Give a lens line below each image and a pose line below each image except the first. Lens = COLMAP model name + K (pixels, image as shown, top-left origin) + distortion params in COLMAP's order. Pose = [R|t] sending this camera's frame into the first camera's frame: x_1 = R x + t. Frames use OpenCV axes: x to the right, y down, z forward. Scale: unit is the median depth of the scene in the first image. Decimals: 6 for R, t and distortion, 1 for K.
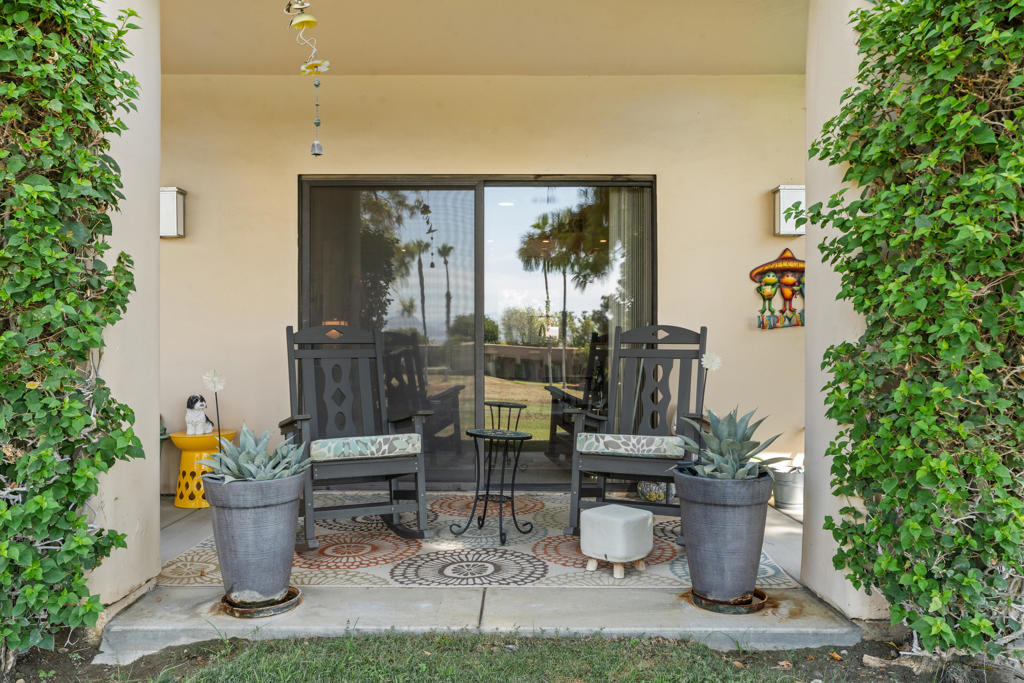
lens RADIAL K [[765.4, 0, 514.1], [0, 765.4, 345.6], [0, 0, 1]] dist [-0.015312, -0.005151]
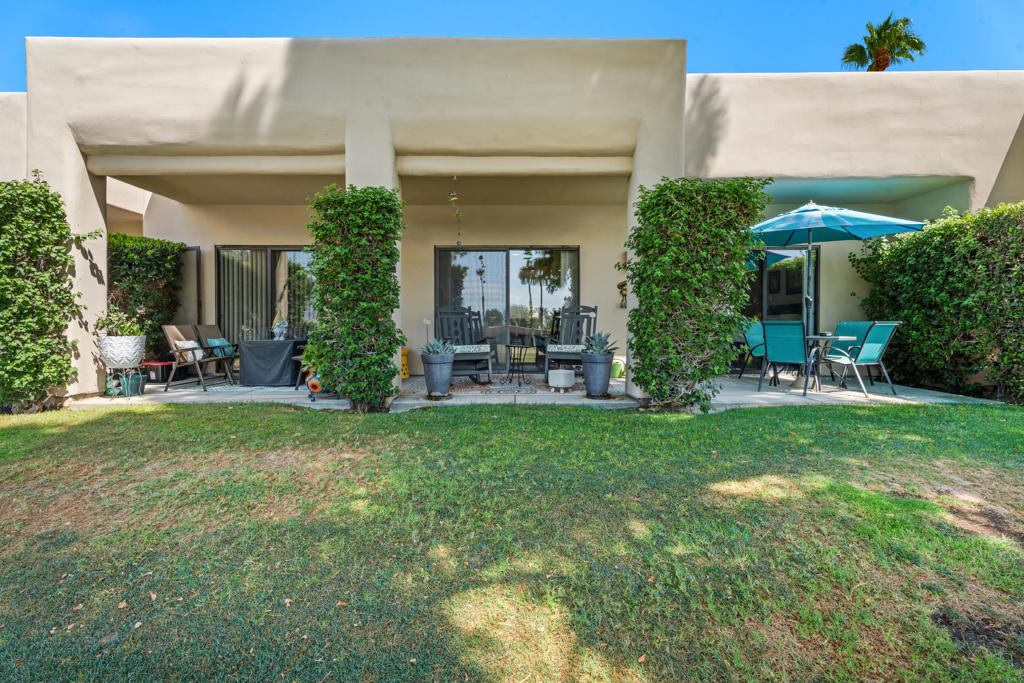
lens RADIAL K [[458.6, 0, 507.8], [0, 458.6, 334.5], [0, 0, 1]] dist [0.004054, 0.000248]
pose [[0.999971, -0.001066, -0.007555, -0.046236], [0.001160, 0.999922, 0.012457, 0.059810], [0.007541, -0.012466, 0.999894, -0.635863]]
